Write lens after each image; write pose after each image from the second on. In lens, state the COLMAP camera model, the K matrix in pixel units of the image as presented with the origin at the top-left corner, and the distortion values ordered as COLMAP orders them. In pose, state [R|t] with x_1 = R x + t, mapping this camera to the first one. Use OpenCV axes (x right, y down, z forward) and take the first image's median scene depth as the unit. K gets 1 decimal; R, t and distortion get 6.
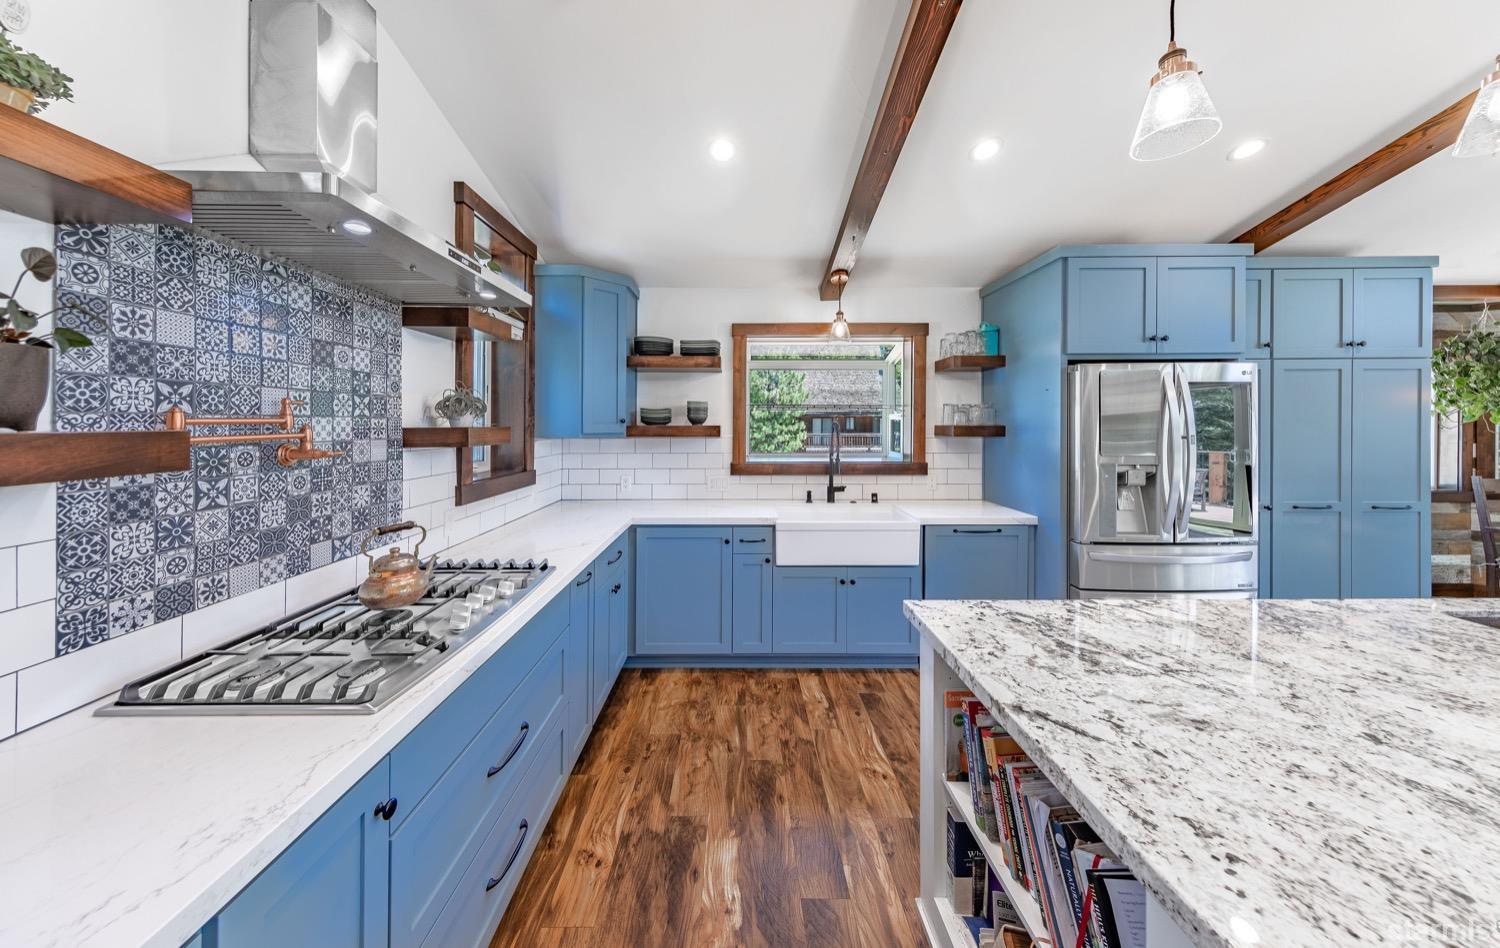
lens RADIAL K [[483.5, 0, 737.4], [0, 483.5, 416.3], [0, 0, 1]] dist [-0.002288, 0.000043]
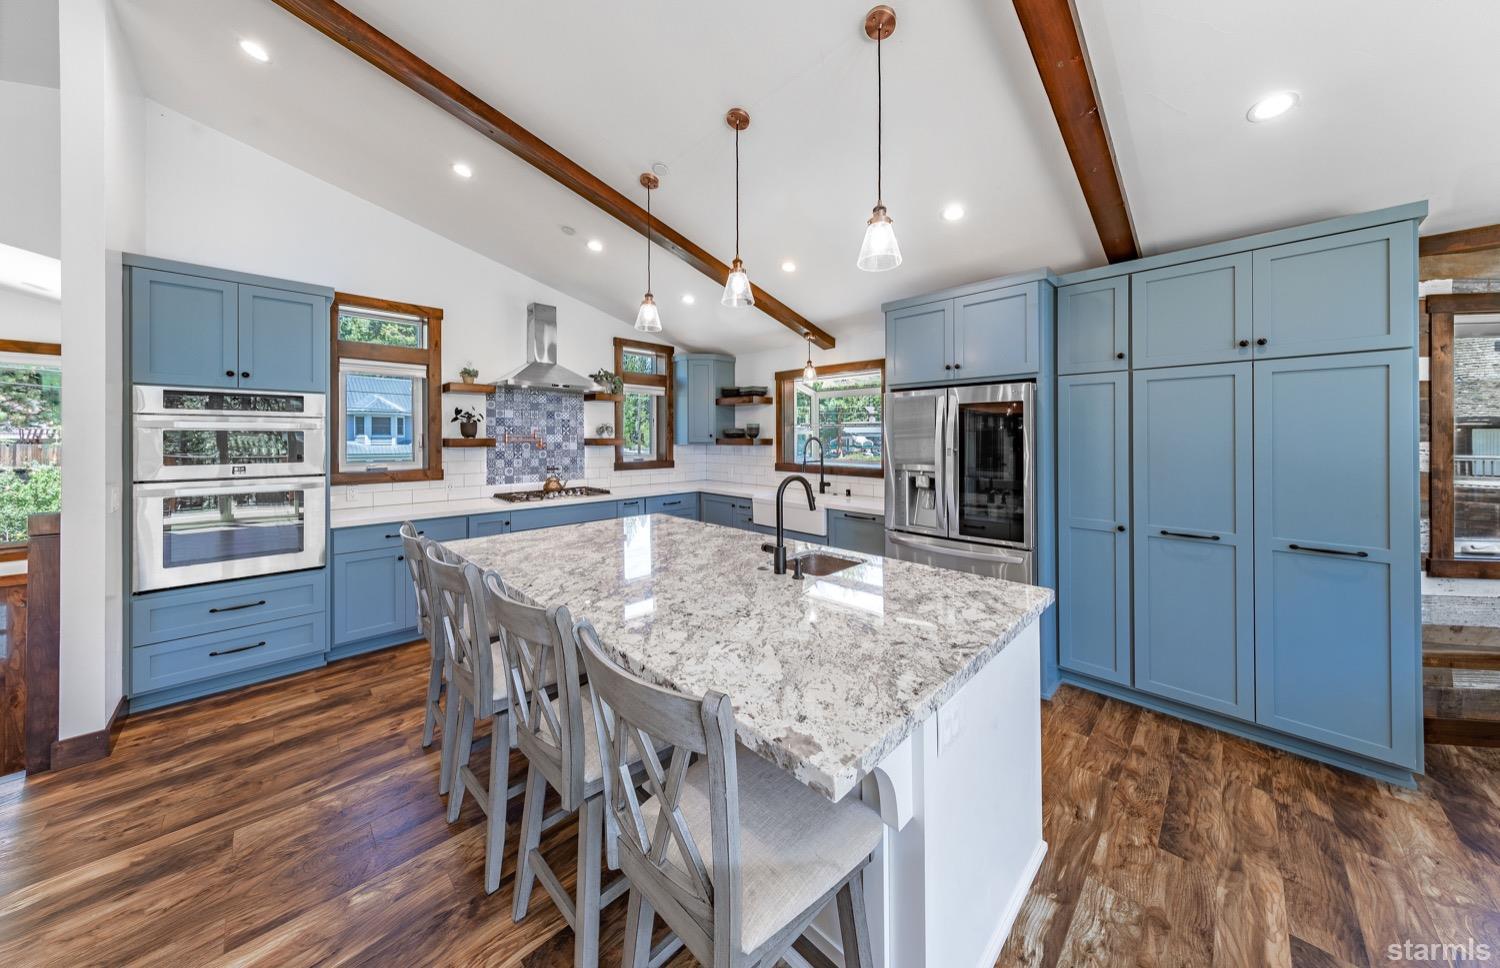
lens RADIAL K [[484.3, 0, 748.2], [0, 484.3, 426.7], [0, 0, 1]] dist [0.007031, -0.000218]
pose [[0.708081, -0.011519, -0.706038, 1.956287], [0.007110, 0.999933, -0.009183, -0.010138], [0.706096, 0.001483, 0.708115, -0.300658]]
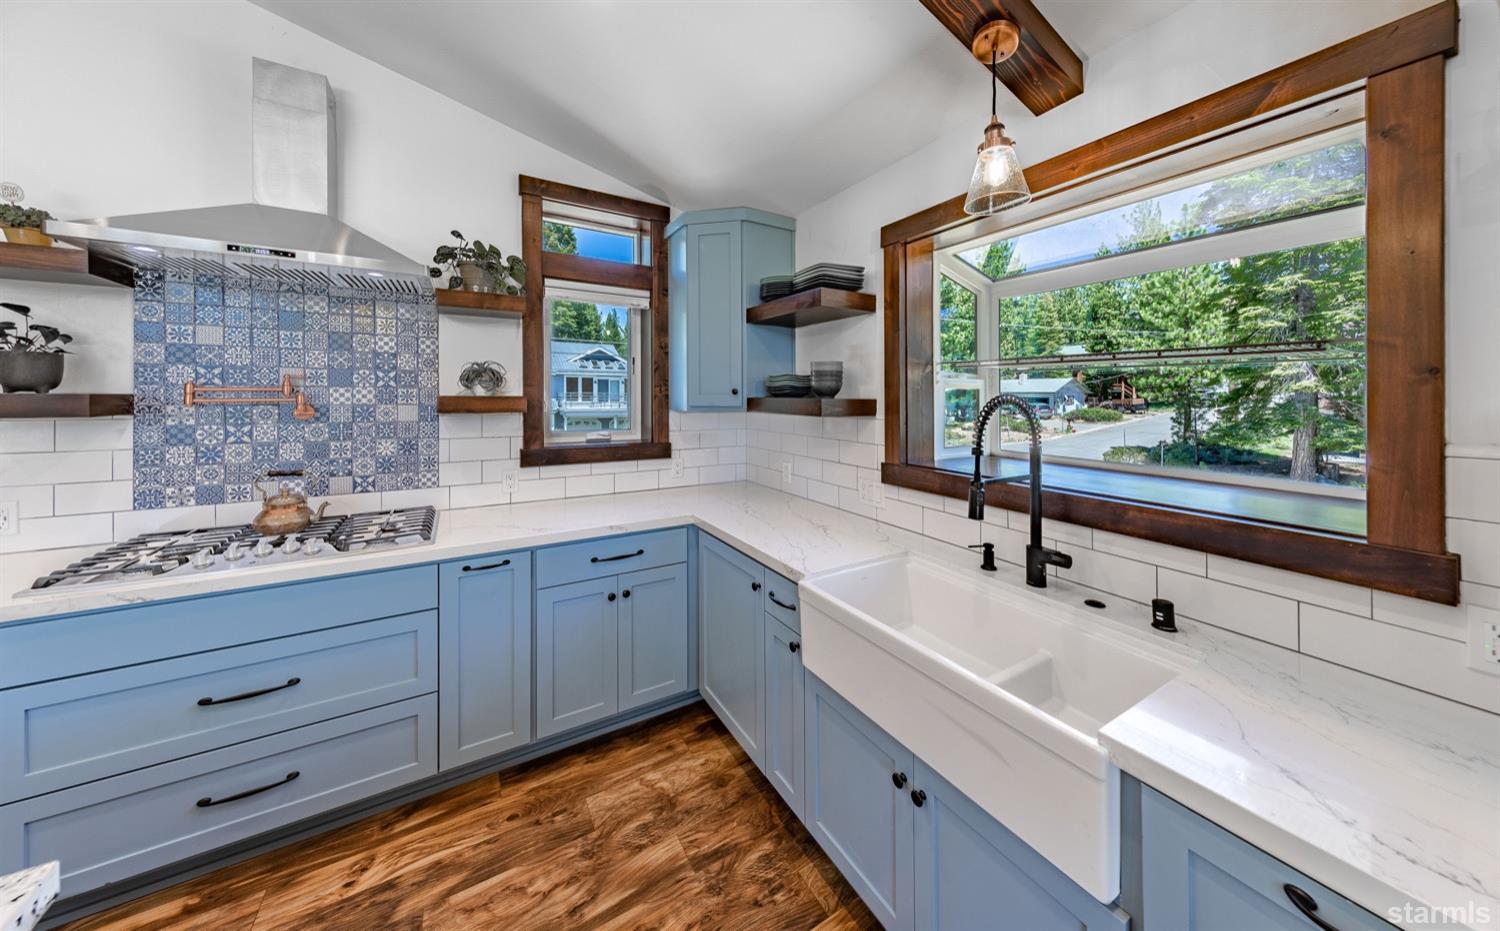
lens RADIAL K [[483.5, 0, 761.5], [0, 483.5, 389.1], [0, 0, 1]] dist [-0.002288, 0.000043]
pose [[0.525713, -0.005412, -0.850645, 0.797767], [0.004639, 0.999983, -0.003495, 0.014838], [0.850650, -0.002108, 0.525729, 1.075770]]
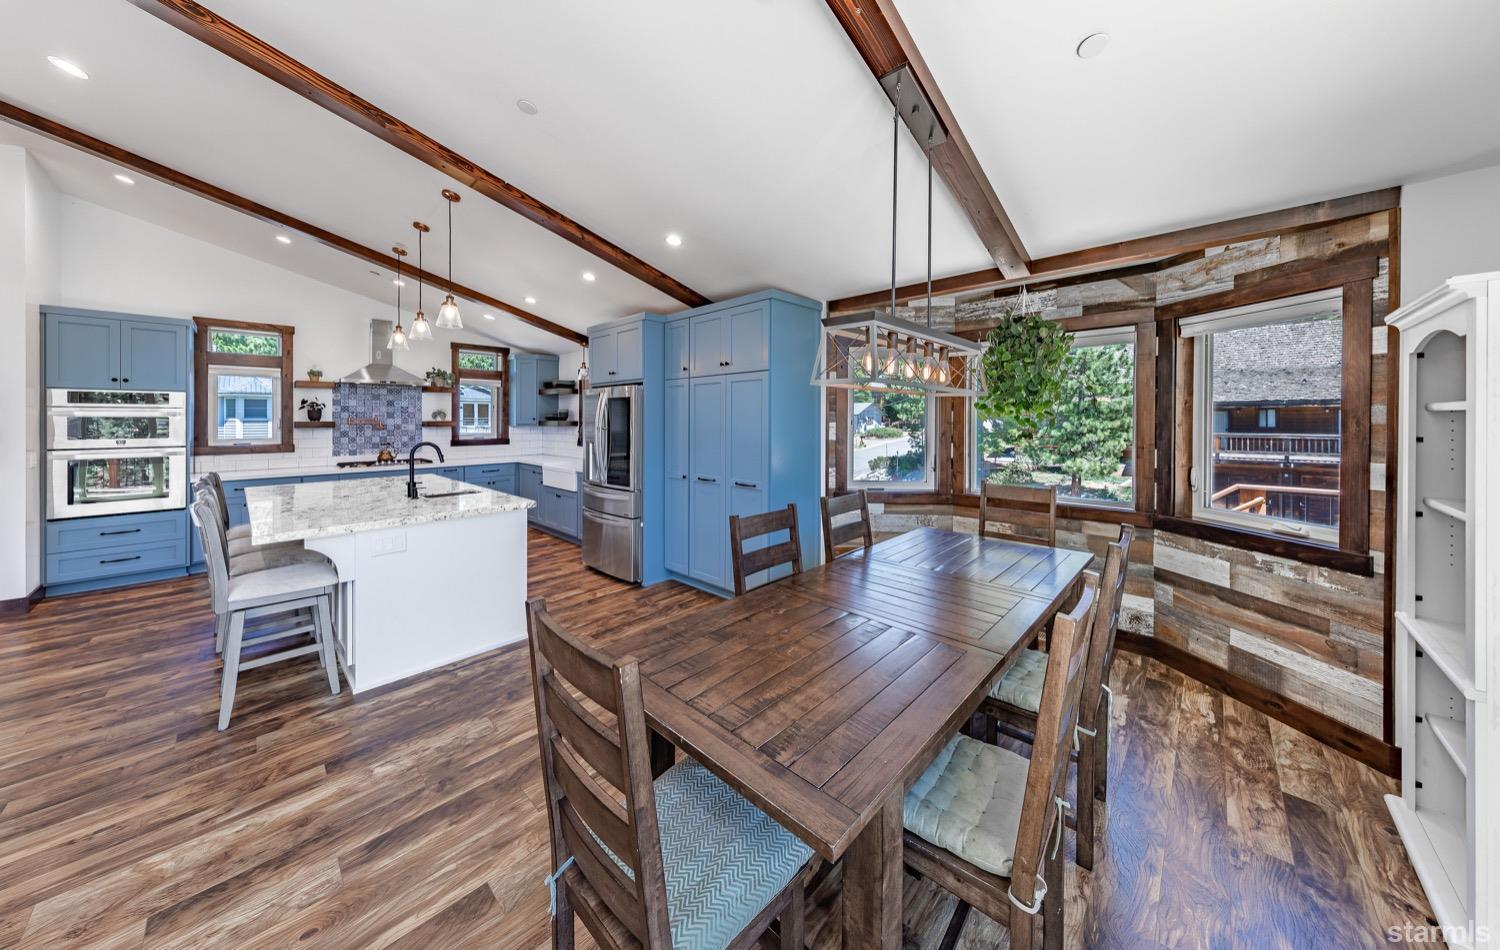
lens RADIAL K [[483.5, 0, 746.8], [0, 483.5, 408.3], [0, 0, 1]] dist [-0.002288, 0.000043]
pose [[0.726121, -0.013768, -0.687429, 3.577657], [0.009976, 0.999905, -0.009489, -0.014318], [0.687495, 0.000032, 0.726189, 0.057736]]
